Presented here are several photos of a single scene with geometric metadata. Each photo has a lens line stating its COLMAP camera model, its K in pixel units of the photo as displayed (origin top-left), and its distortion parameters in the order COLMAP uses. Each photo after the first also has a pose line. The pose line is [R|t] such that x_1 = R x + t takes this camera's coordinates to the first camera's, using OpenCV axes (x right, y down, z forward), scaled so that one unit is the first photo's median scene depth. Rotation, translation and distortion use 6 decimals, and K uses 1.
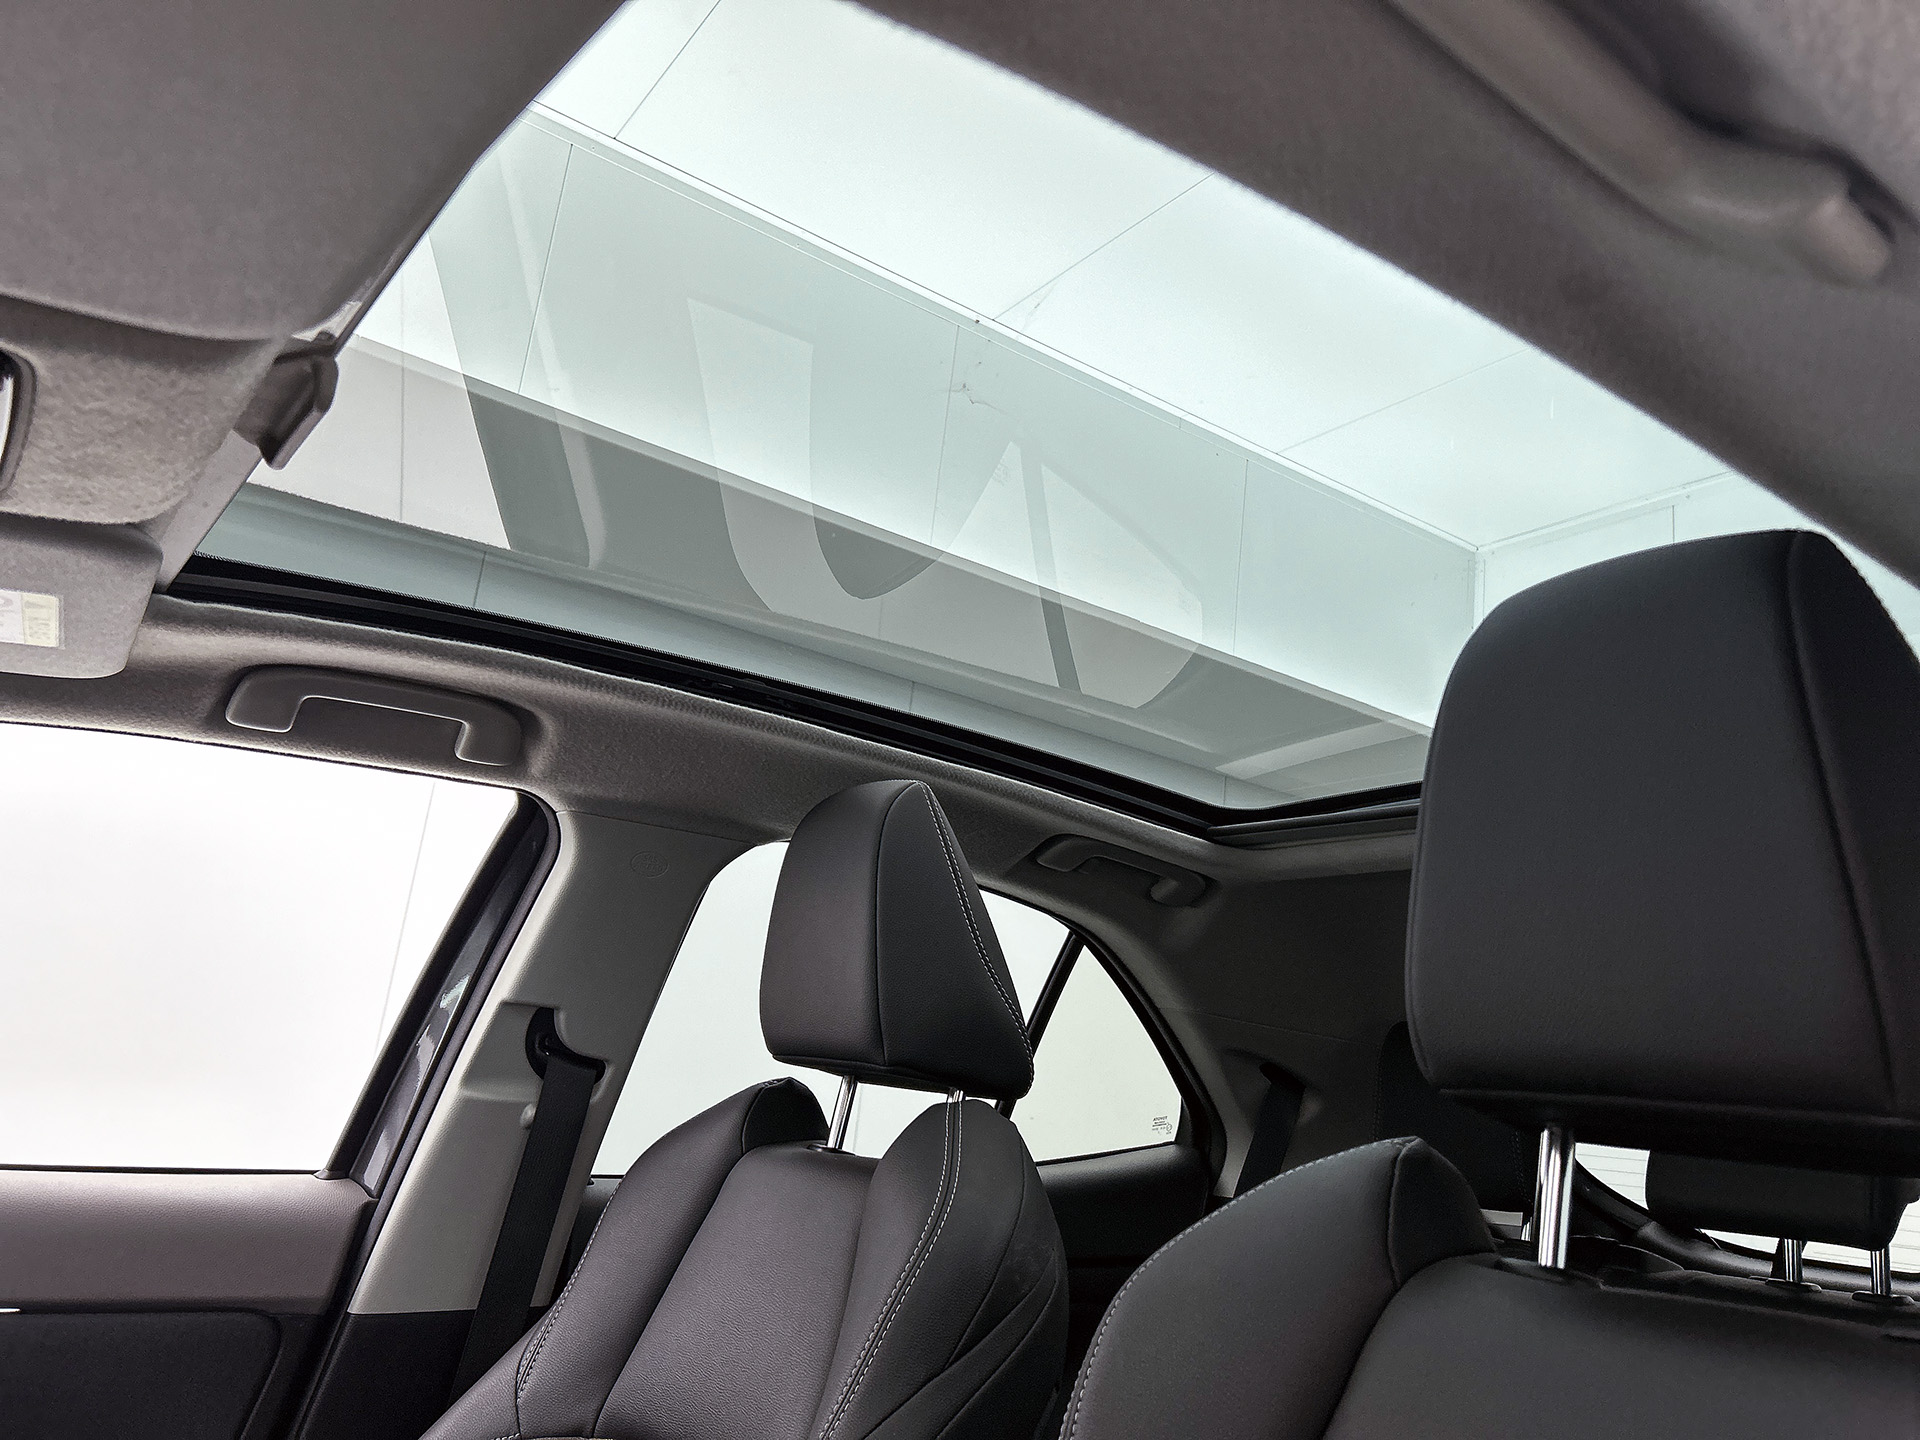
lens RADIAL K [[1448.0, 0, 953.9], [0, 1448.0, 718.1], [0, 0, 1]] dist [0.087864, -0.127664]
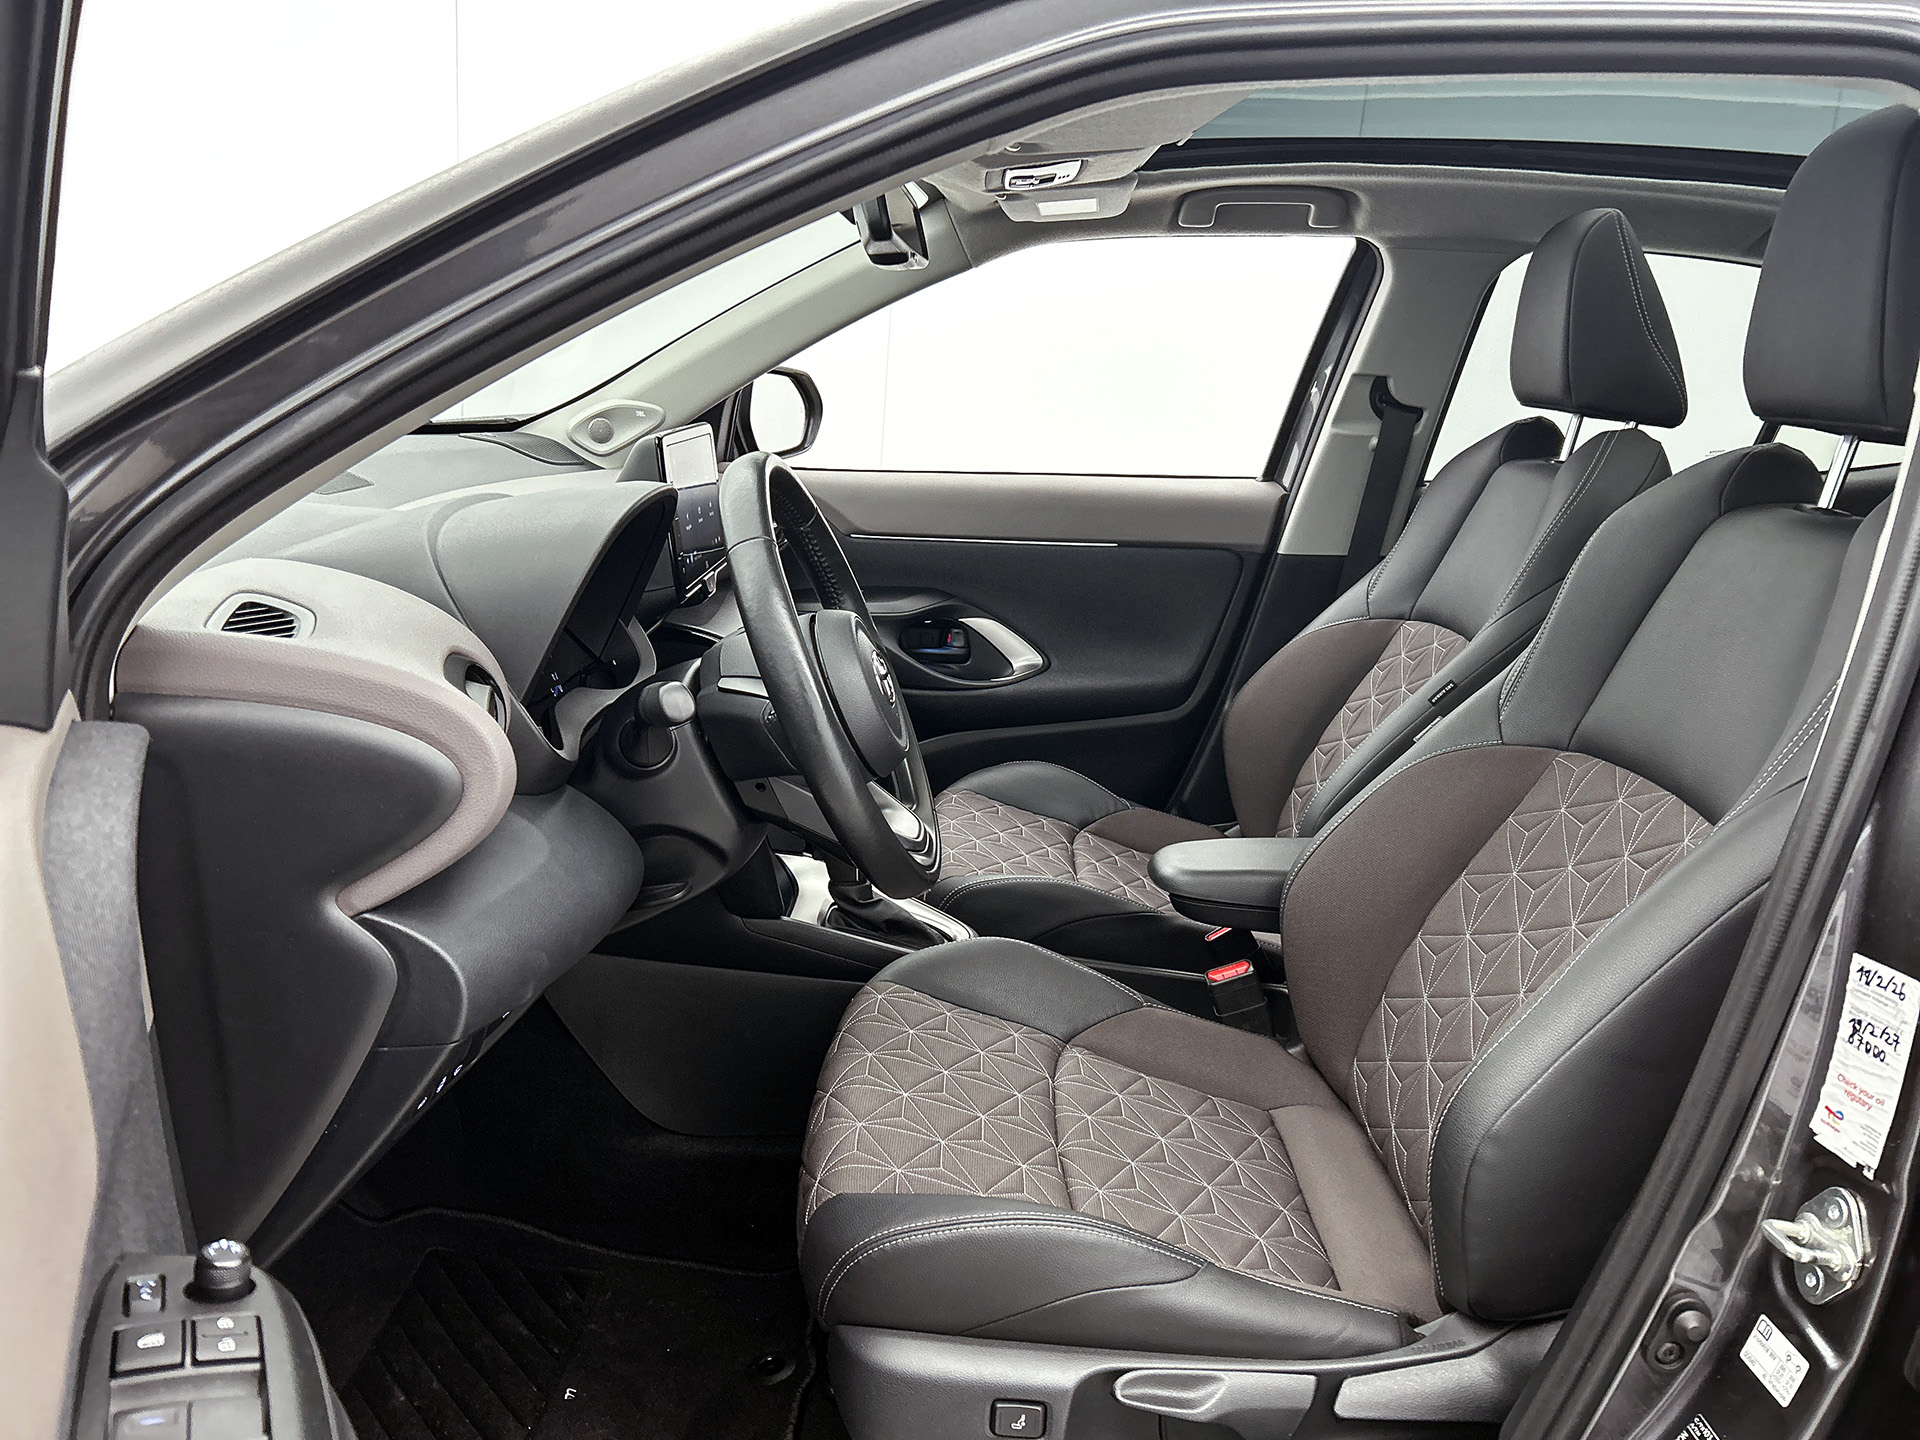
lens RADIAL K [[1448.0, 0, 953.9], [0, 1448.0, 718.1], [0, 0, 1]] dist [0.087864, -0.127664]
pose [[0.806324, 0.091094, -0.584418, 0.311974], [0.171714, 0.909461, 0.378674, -0.146009], [0.566001, -0.405687, 0.717678, -0.554822]]
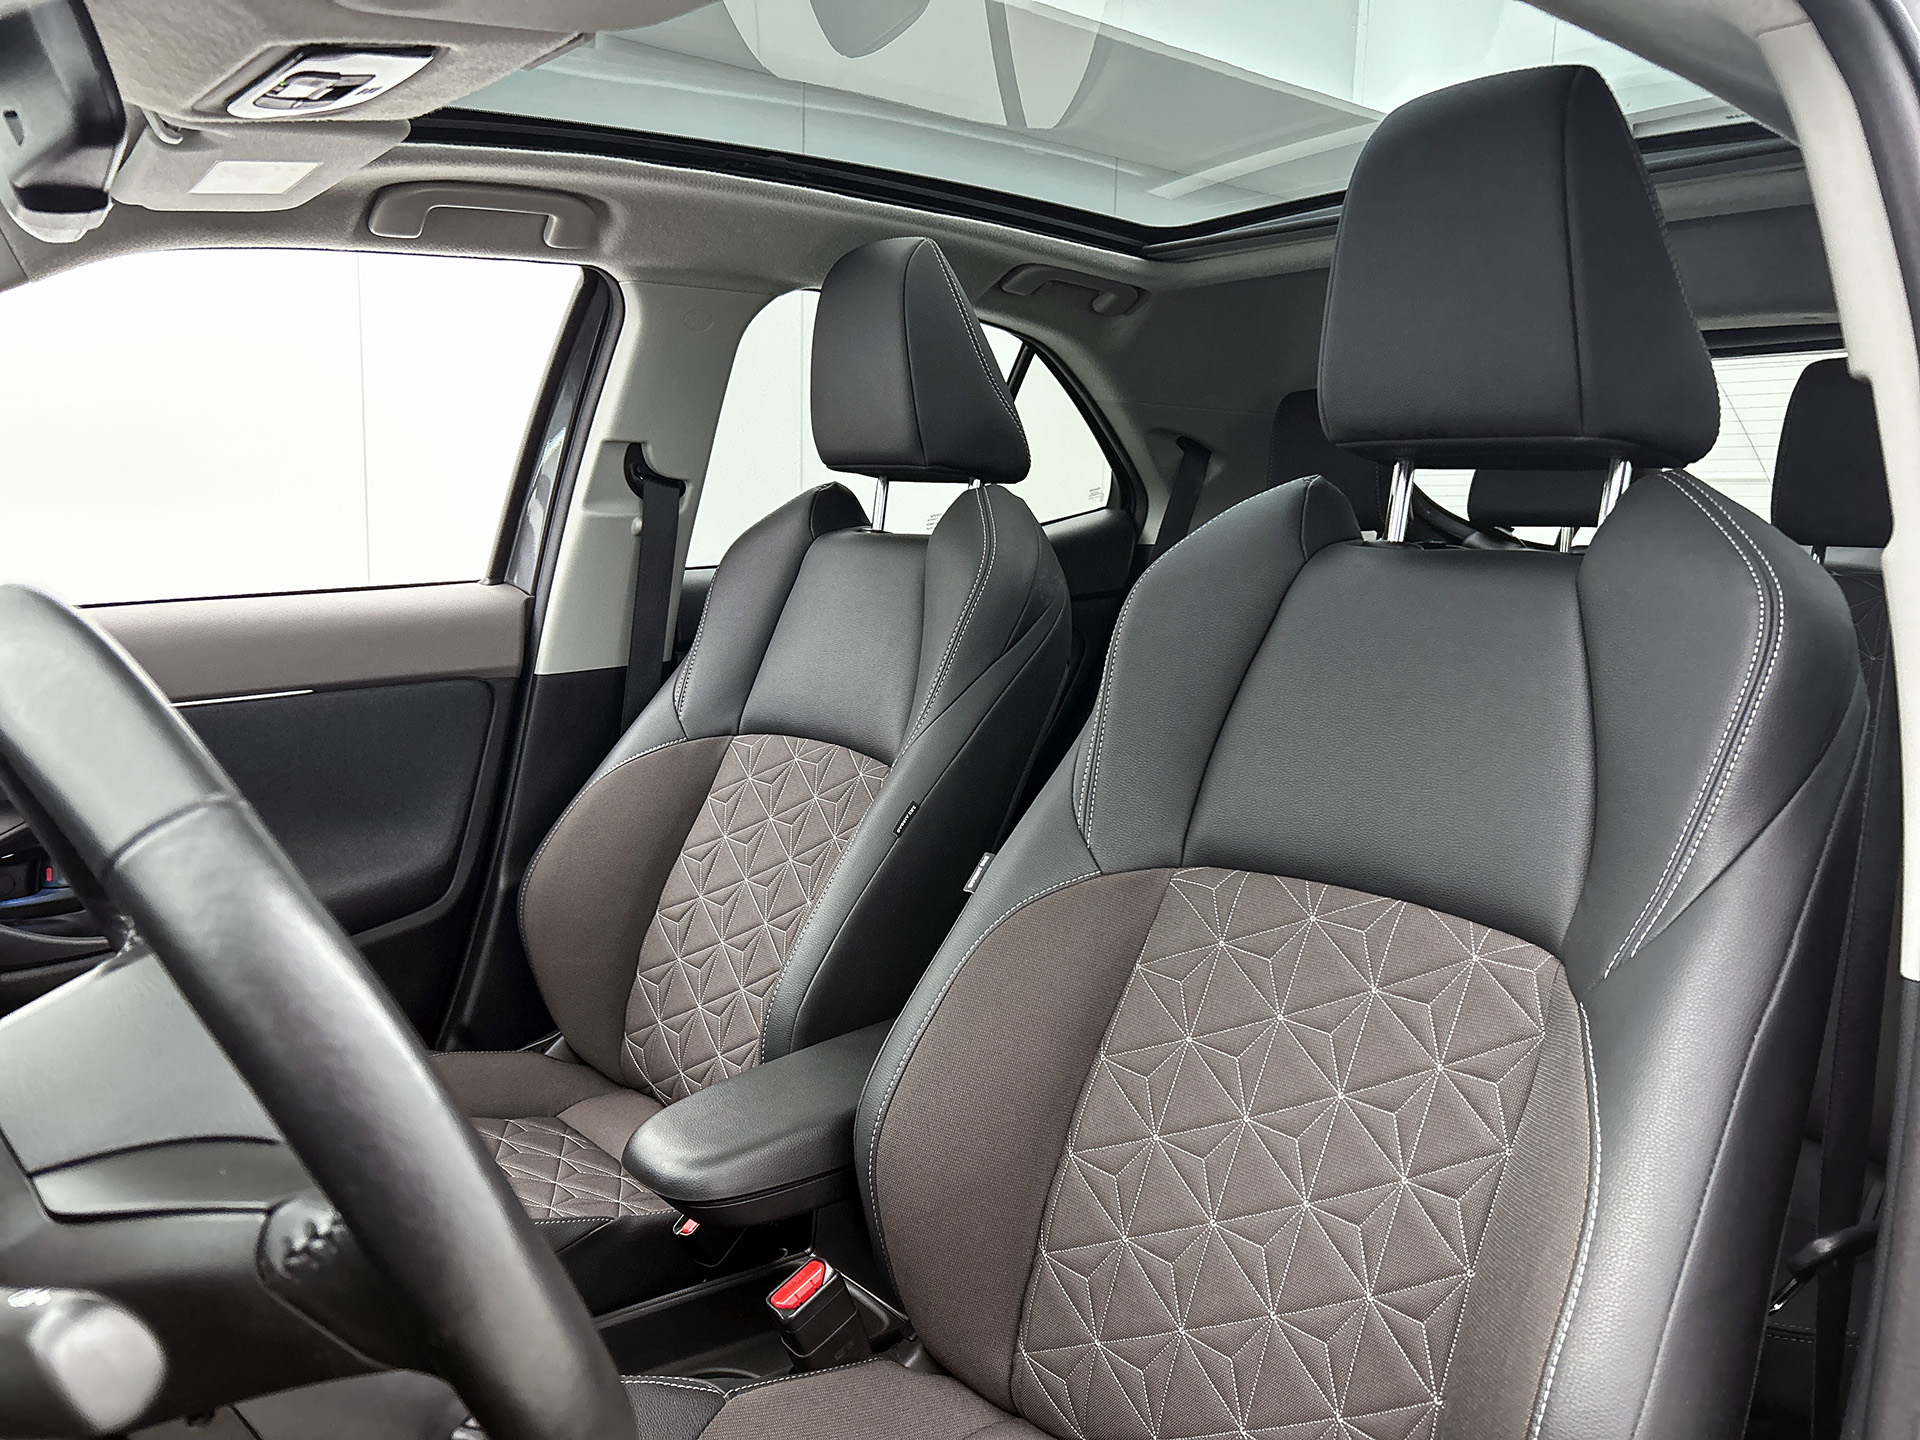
lens RADIAL K [[1448.0, 0, 953.9], [0, 1448.0, 718.1], [0, 0, 1]] dist [0.087864, -0.127664]
pose [[0.992961, -0.099484, 0.064284, -0.113528], [0.065605, 0.913806, 0.400817, -0.074248], [-0.098618, -0.393778, 0.913900, -0.284165]]
